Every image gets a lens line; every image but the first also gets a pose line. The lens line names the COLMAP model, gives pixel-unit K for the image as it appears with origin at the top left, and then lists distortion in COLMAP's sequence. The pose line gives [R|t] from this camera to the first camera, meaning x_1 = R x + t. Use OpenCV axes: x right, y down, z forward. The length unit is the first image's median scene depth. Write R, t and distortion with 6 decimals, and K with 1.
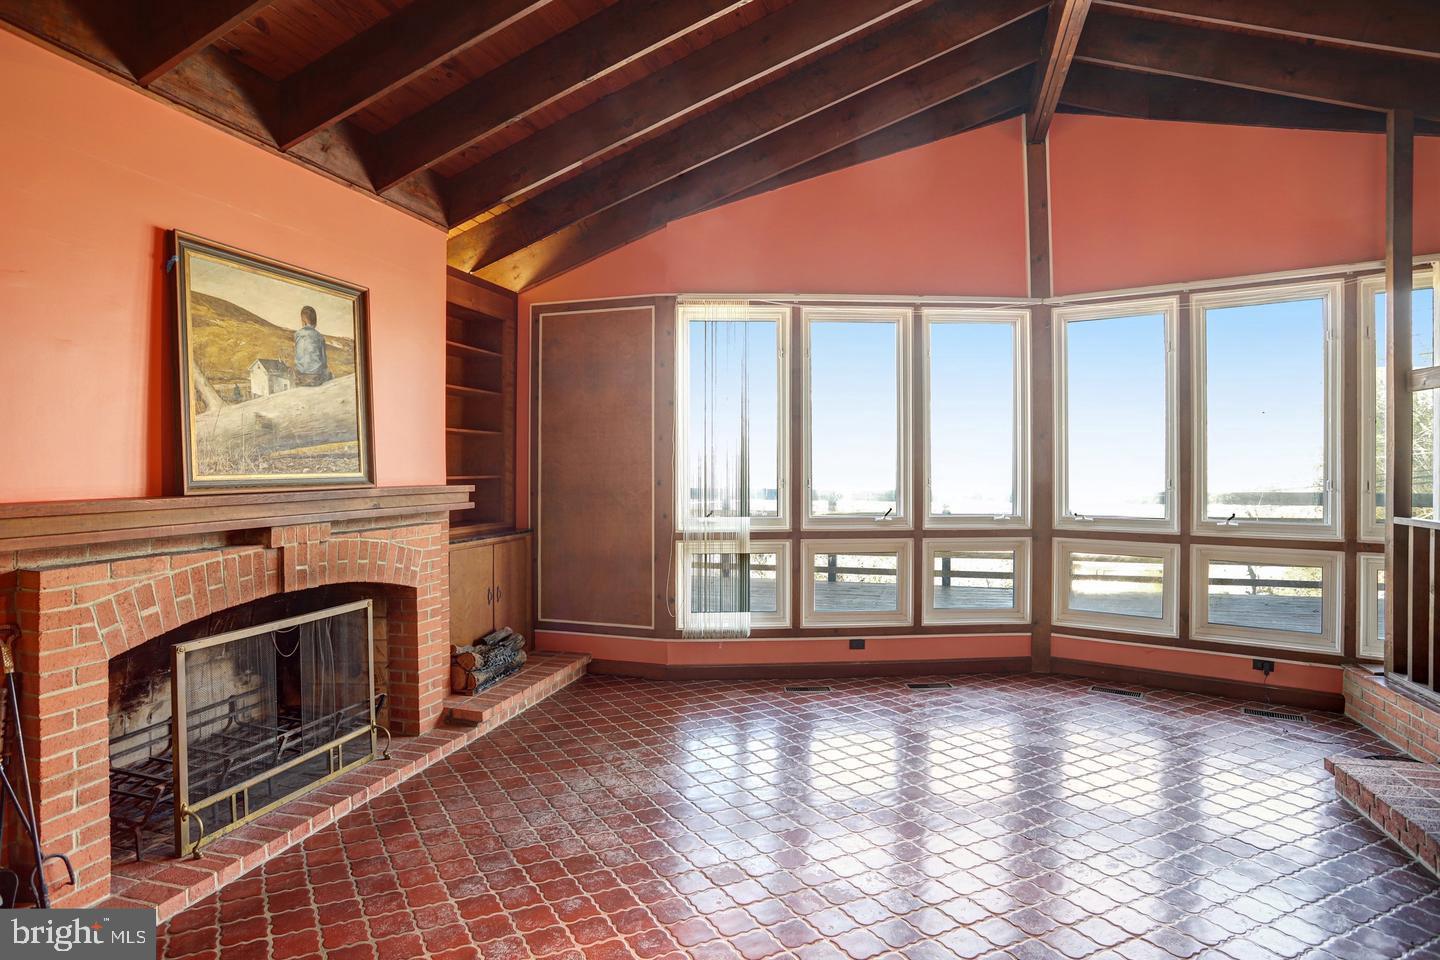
lens RADIAL K [[781.2, 0, 720.0], [0, 781.2, 480.0], [0, 0, 1]] dist [-0.001878, -0.000588]
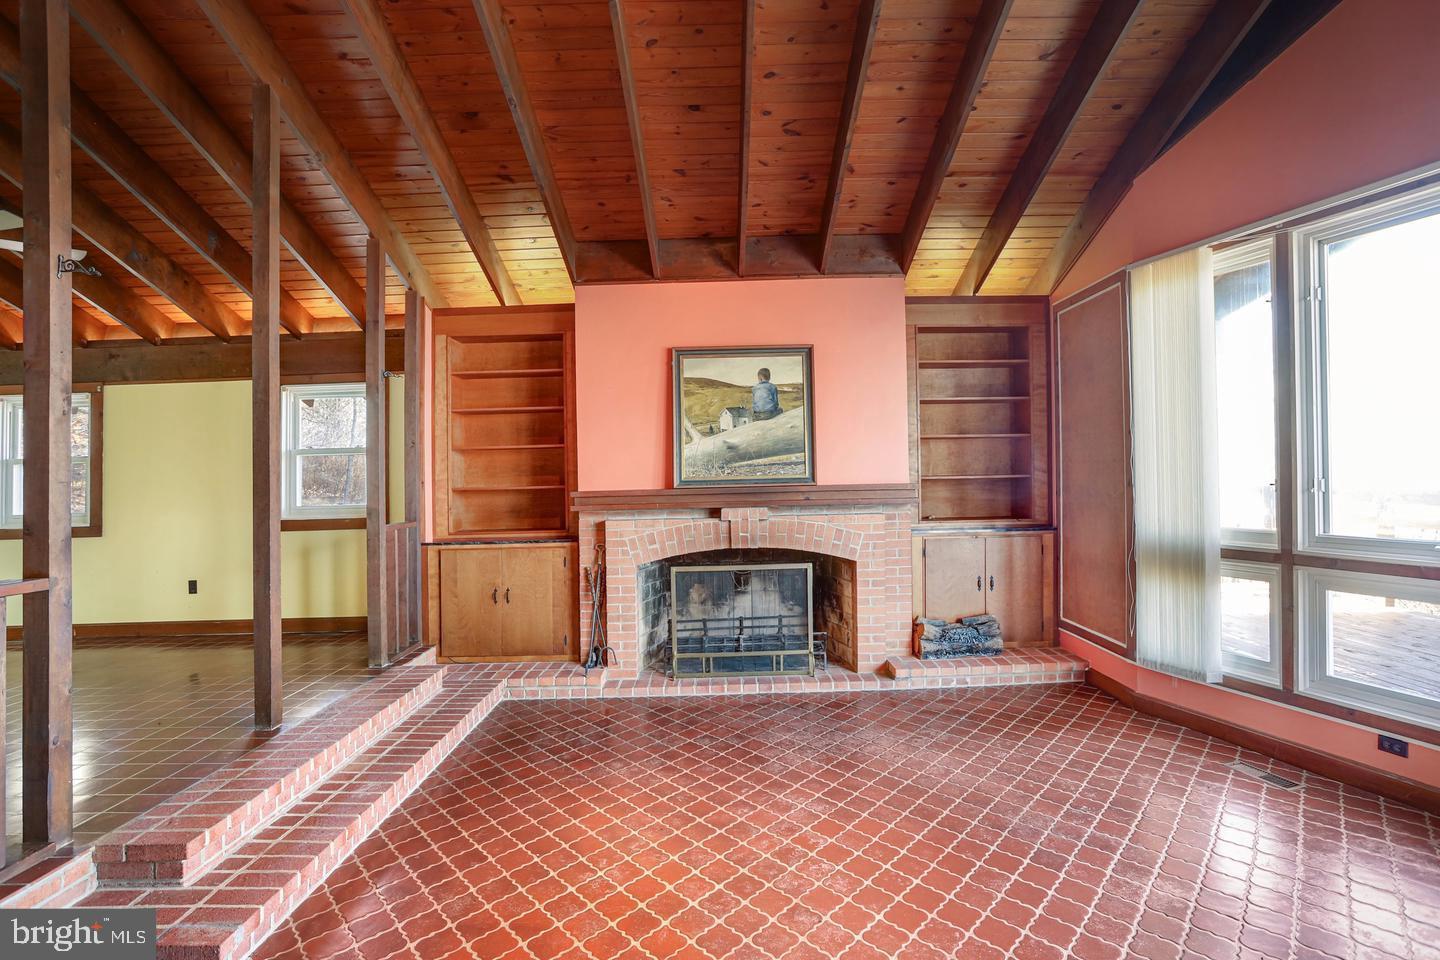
lens RADIAL K [[790.6, 0, 720.0], [0, 790.6, 480.0], [0, 0, 1]] dist [-0.101819, 0.114387]
pose [[0.260996, 0.001826, -0.965338, 0.949325], [0.003367, 0.999990, 0.002802, -0.004161], [0.965334, -0.003982, 0.260987, 0.489618]]
